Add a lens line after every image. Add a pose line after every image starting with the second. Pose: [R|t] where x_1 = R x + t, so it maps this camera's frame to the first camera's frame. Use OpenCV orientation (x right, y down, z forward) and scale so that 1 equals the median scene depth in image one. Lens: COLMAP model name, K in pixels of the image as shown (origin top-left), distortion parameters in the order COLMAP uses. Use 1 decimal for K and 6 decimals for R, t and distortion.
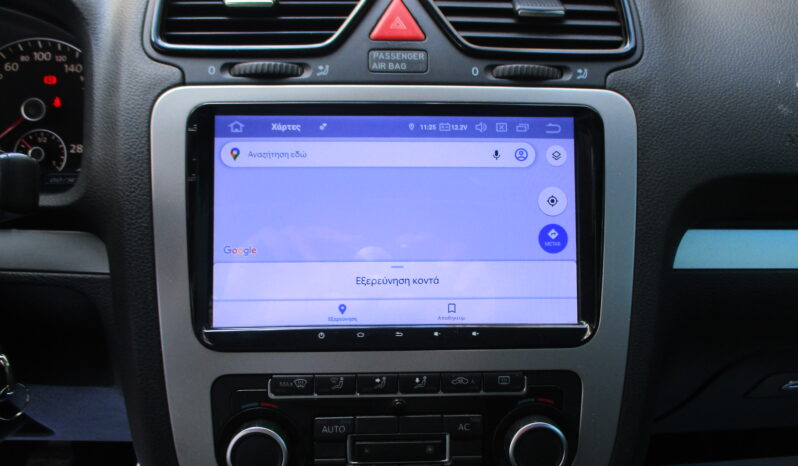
lens RADIAL K [[663.7, 0, 399.0], [0, 663.7, 213.8], [0, 0, 1]] dist [-0.034715, 0.005693]
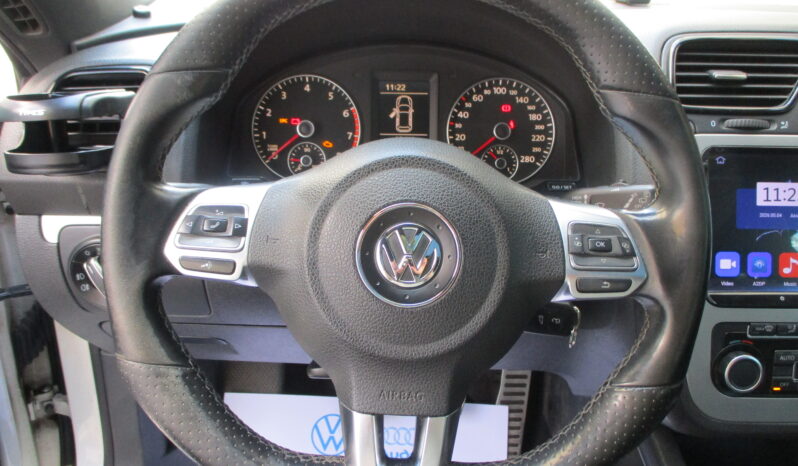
lens RADIAL K [[663.7, 0, 399.0], [0, 663.7, 213.8], [0, 0, 1]] dist [-0.034715, 0.005693]
pose [[0.999359, 0.021972, -0.028273, -0.938949], [-0.020069, 0.997624, 0.065909, -0.094035], [0.029654, -0.065299, 0.997425, -0.528543]]
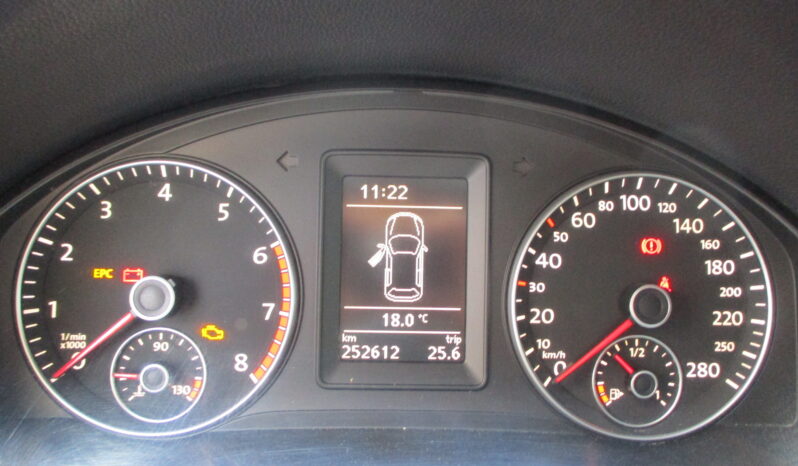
lens RADIAL K [[663.7, 0, 399.0], [0, 663.7, 213.8], [0, 0, 1]] dist [-0.034715, 0.005693]
pose [[0.999509, 0.030970, -0.004816, -0.986465], [-0.030995, 0.999506, -0.005137, -0.293332], [0.004655, 0.005283, 0.999975, 0.568430]]
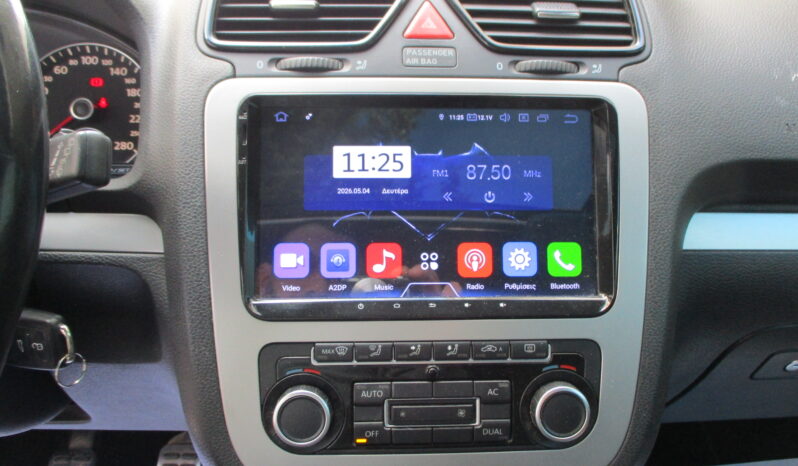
lens RADIAL K [[663.7, 0, 399.0], [0, 663.7, 213.8], [0, 0, 1]] dist [-0.034715, 0.005693]
pose [[0.999995, -0.001290, 0.003045, -0.055536], [0.001425, 0.999009, -0.044482, 0.077871], [-0.002985, 0.044486, 0.999006, -0.084633]]
